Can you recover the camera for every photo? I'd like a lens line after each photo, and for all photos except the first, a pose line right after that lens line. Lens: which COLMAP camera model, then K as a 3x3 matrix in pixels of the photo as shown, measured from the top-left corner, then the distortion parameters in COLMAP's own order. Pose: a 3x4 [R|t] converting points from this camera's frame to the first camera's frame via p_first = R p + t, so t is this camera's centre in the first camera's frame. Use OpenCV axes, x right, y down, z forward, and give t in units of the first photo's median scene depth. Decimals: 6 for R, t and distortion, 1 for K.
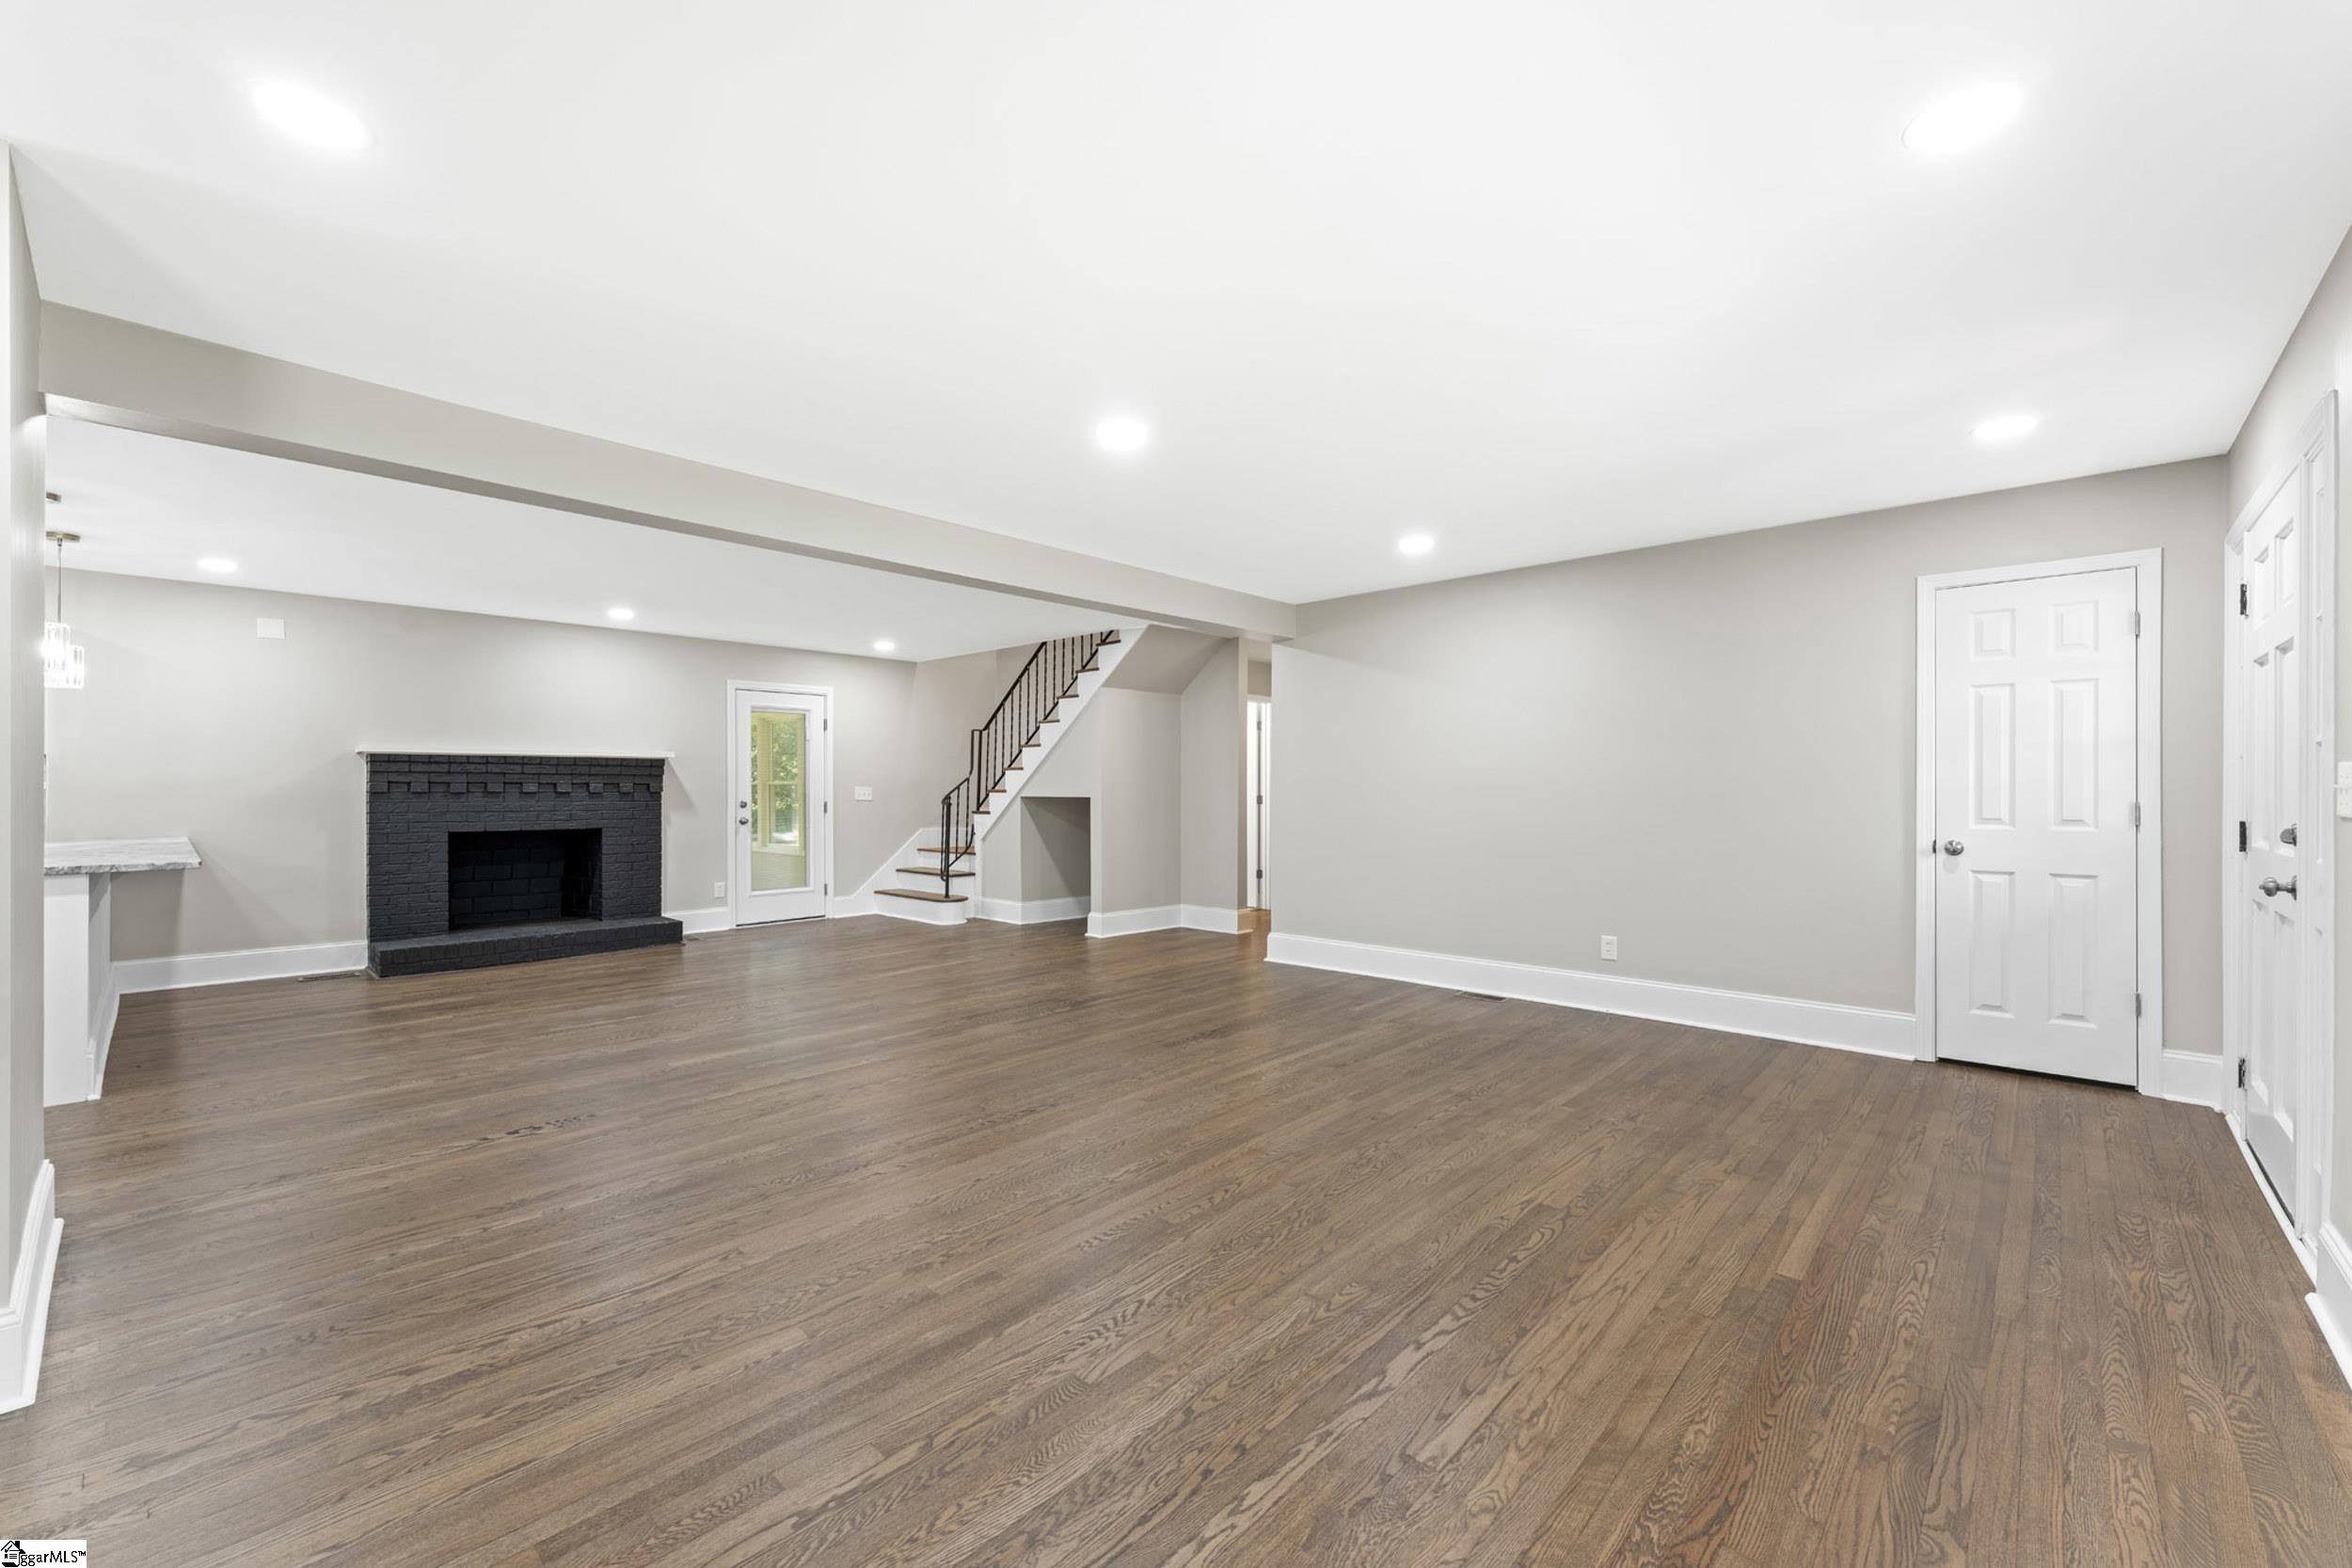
lens RADIAL K [[942.8, 0, 1168.8], [0, 942.8, 785.0], [0, 0, 1]] dist [-0.000691, 0.000033]
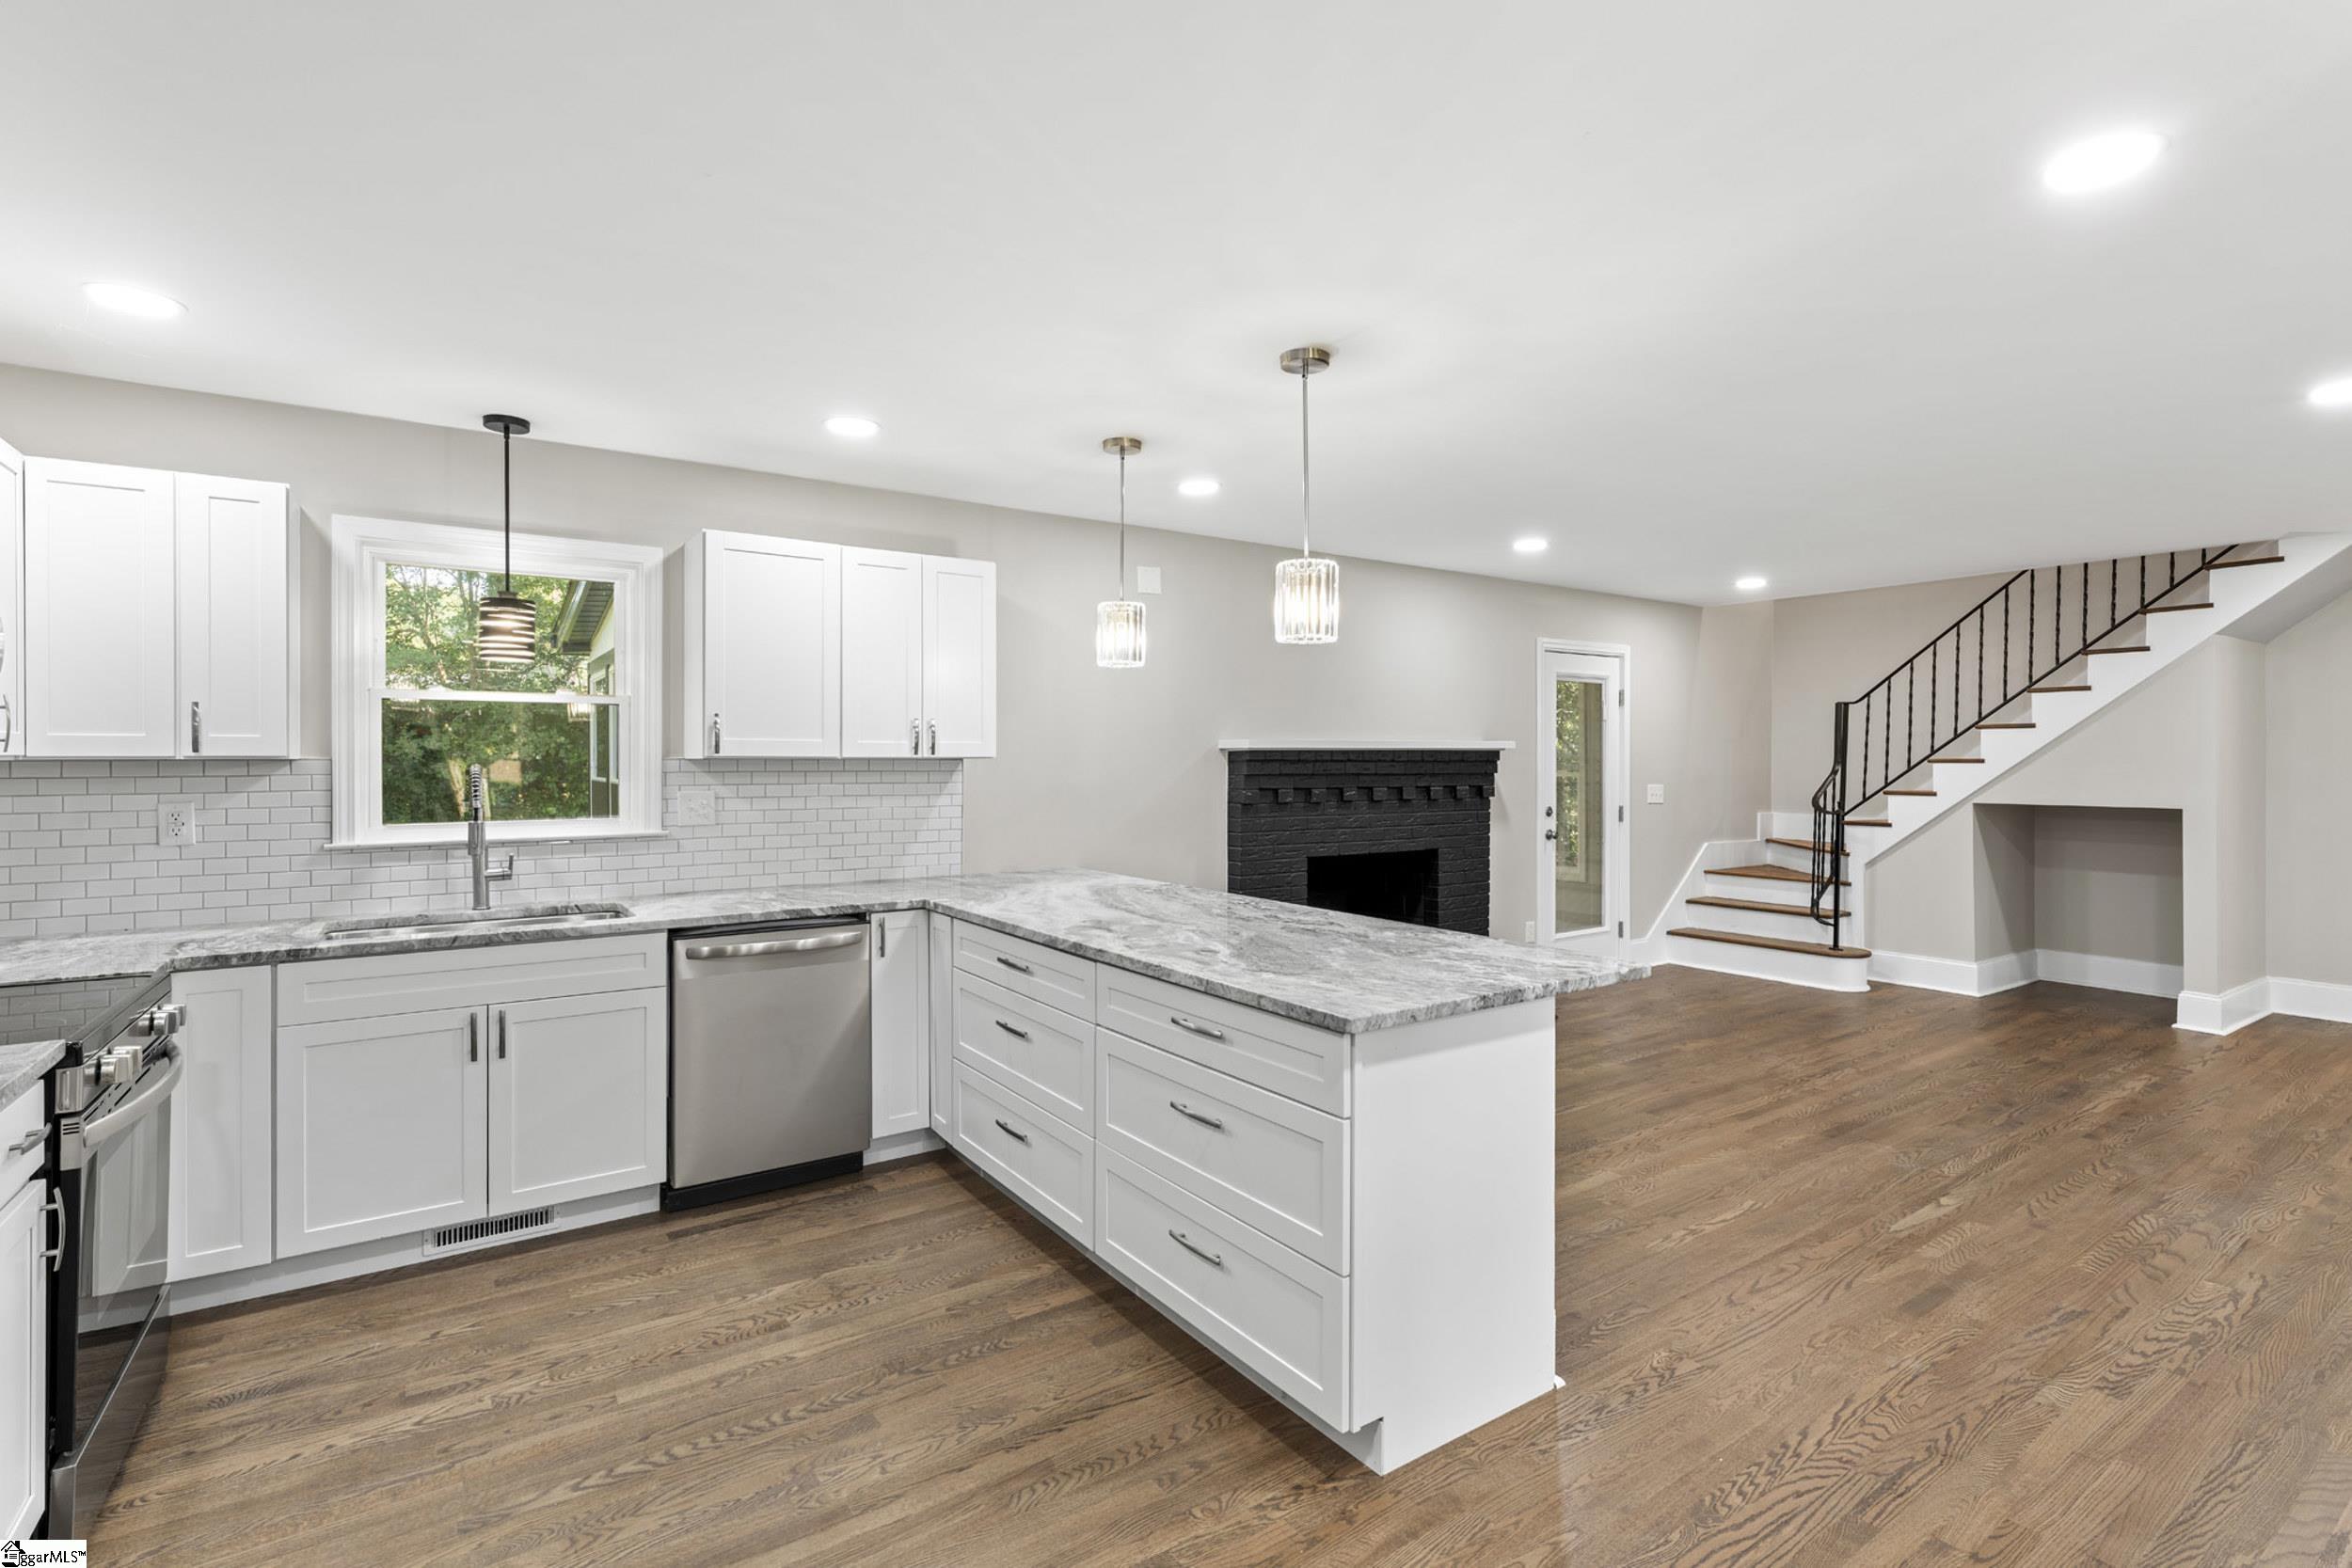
lens RADIAL K [[1080.9, 0, 1169.1], [0, 1080.9, 759.6], [0, 0, 1]] dist [-0.003196, -0.000561]
pose [[0.975472, -0.001311, -0.220120, -0.884247], [0.001988, 0.999994, 0.002853, -0.034932], [0.220115, -0.003220, 0.975469, 0.219973]]
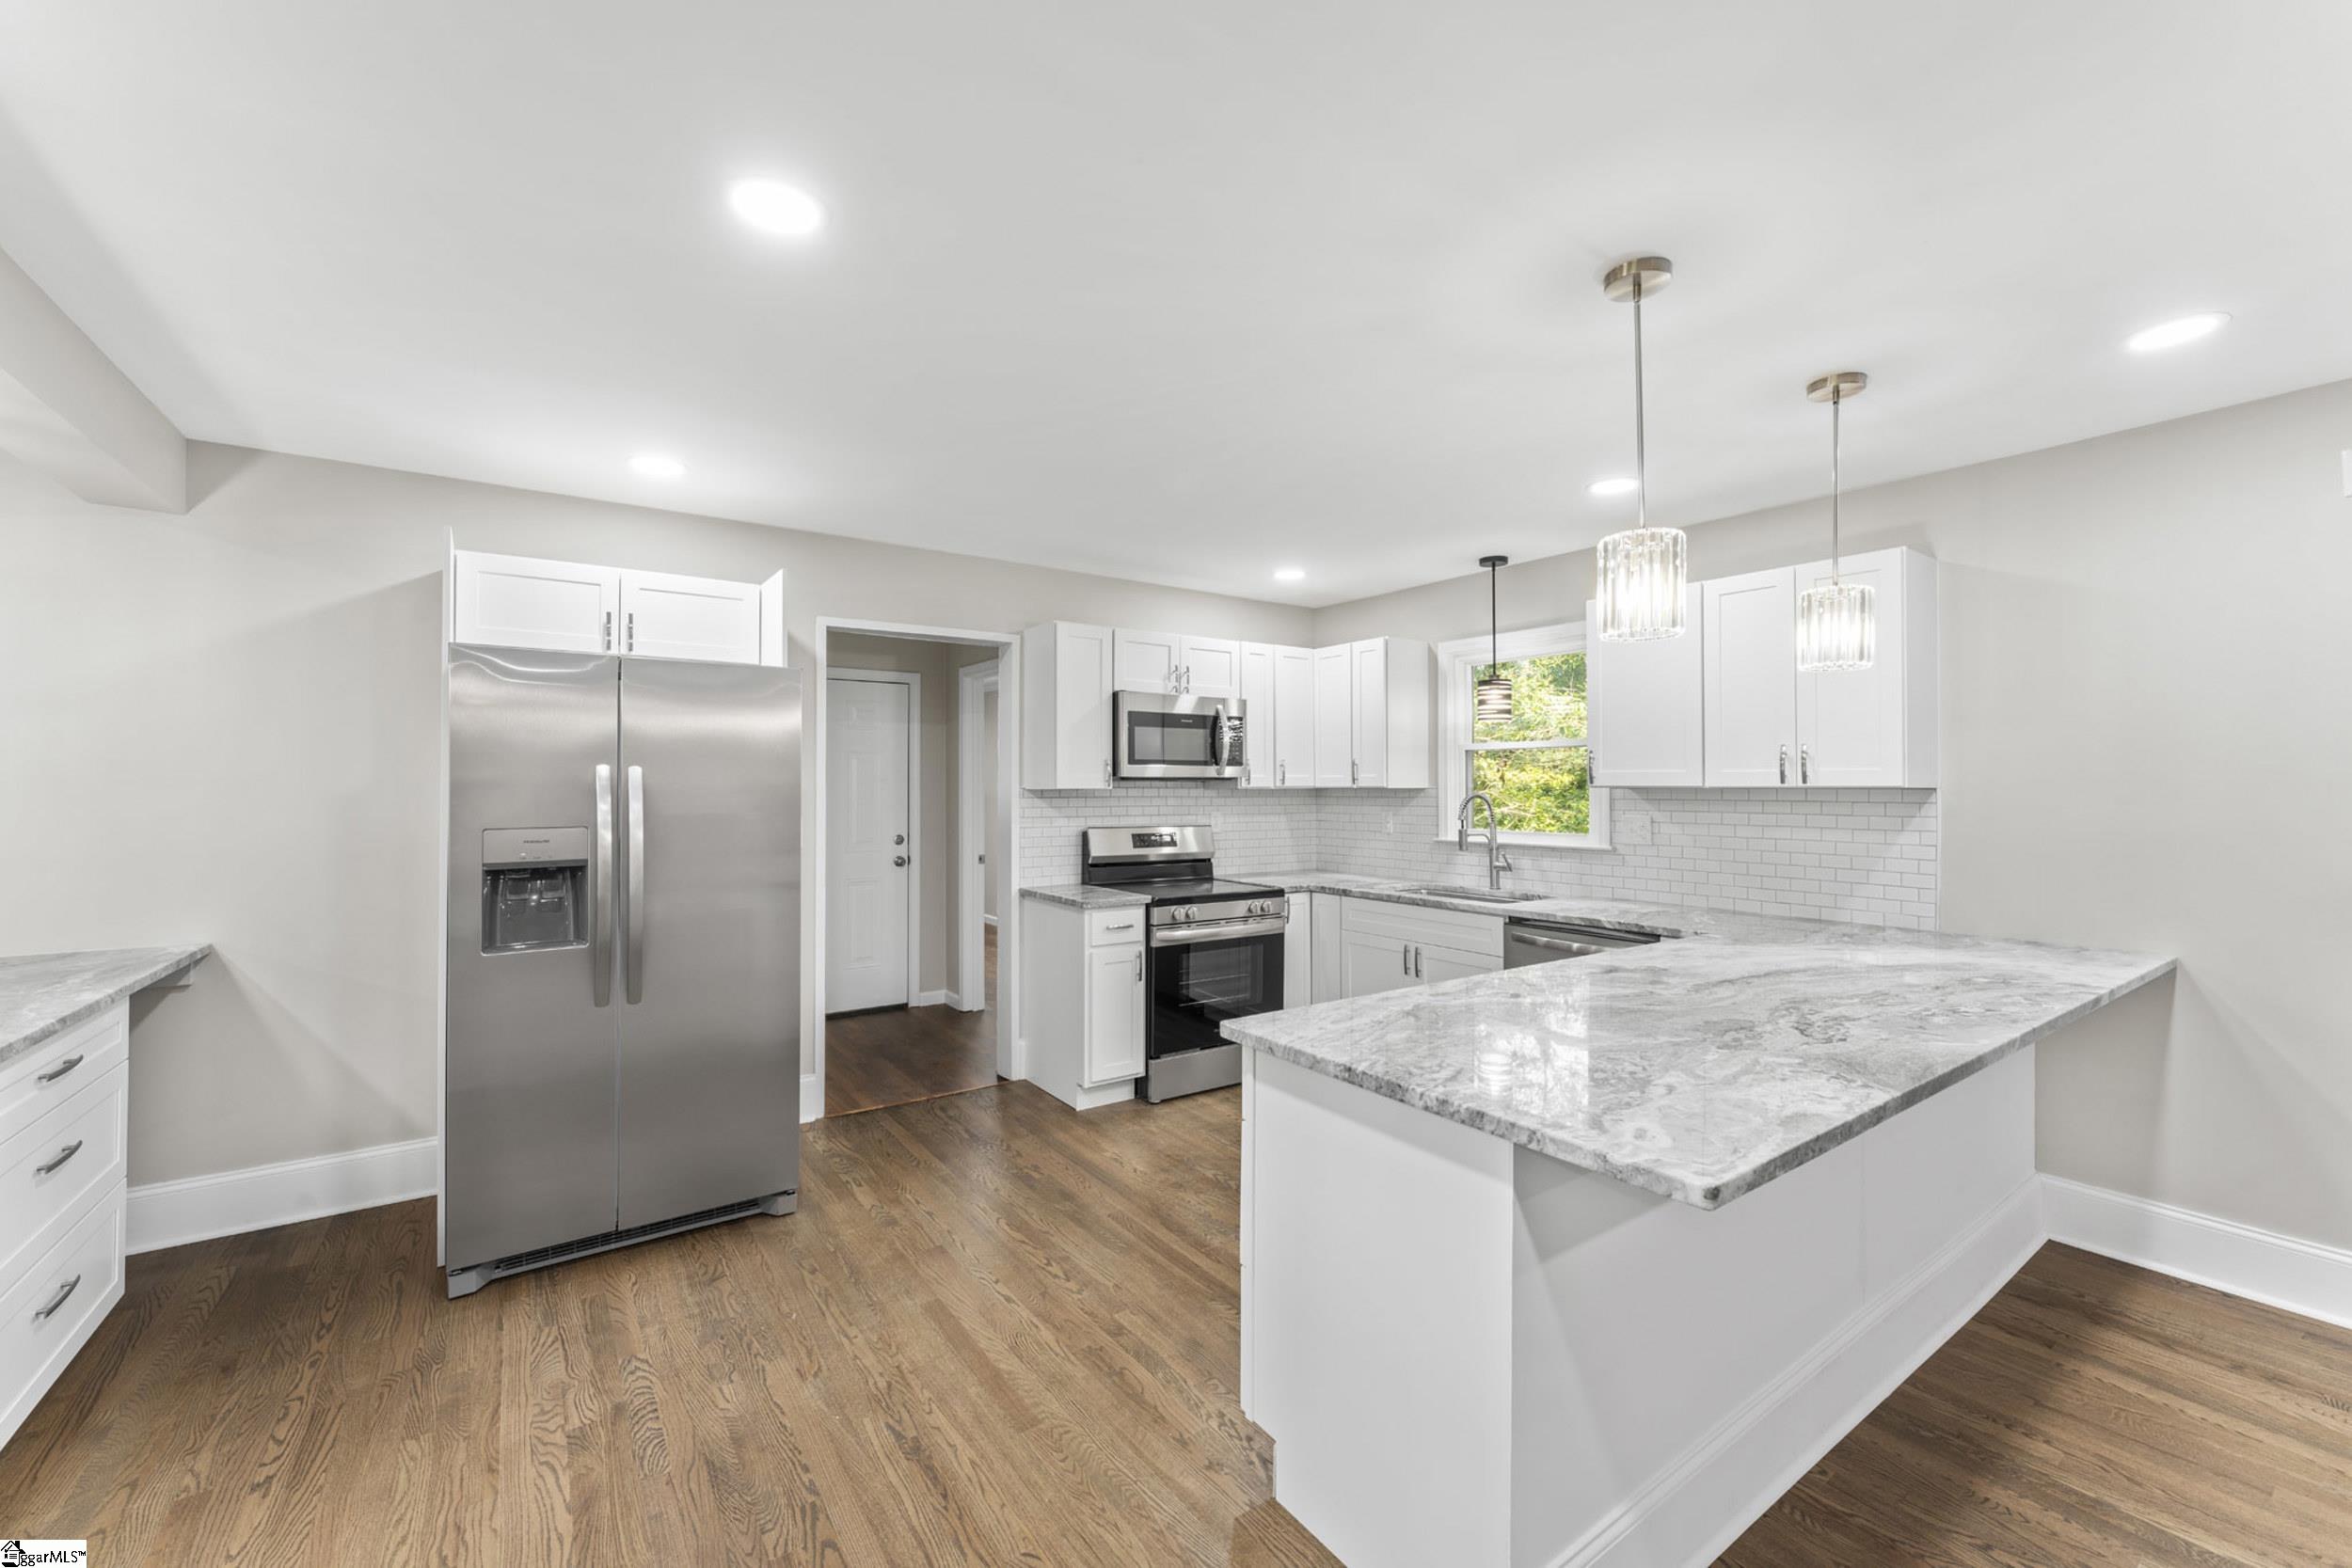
lens RADIAL K [[941.0, 0, 1170.8], [0, 941.0, 774.0], [0, 0, 1]] dist [-0.000705, 0.000163]
pose [[-0.209909, -0.015278, -0.977602, -0.530377], [0.002339, 0.999867, -0.016128, -0.033914], [0.977718, -0.005672, -0.209845, 0.674636]]
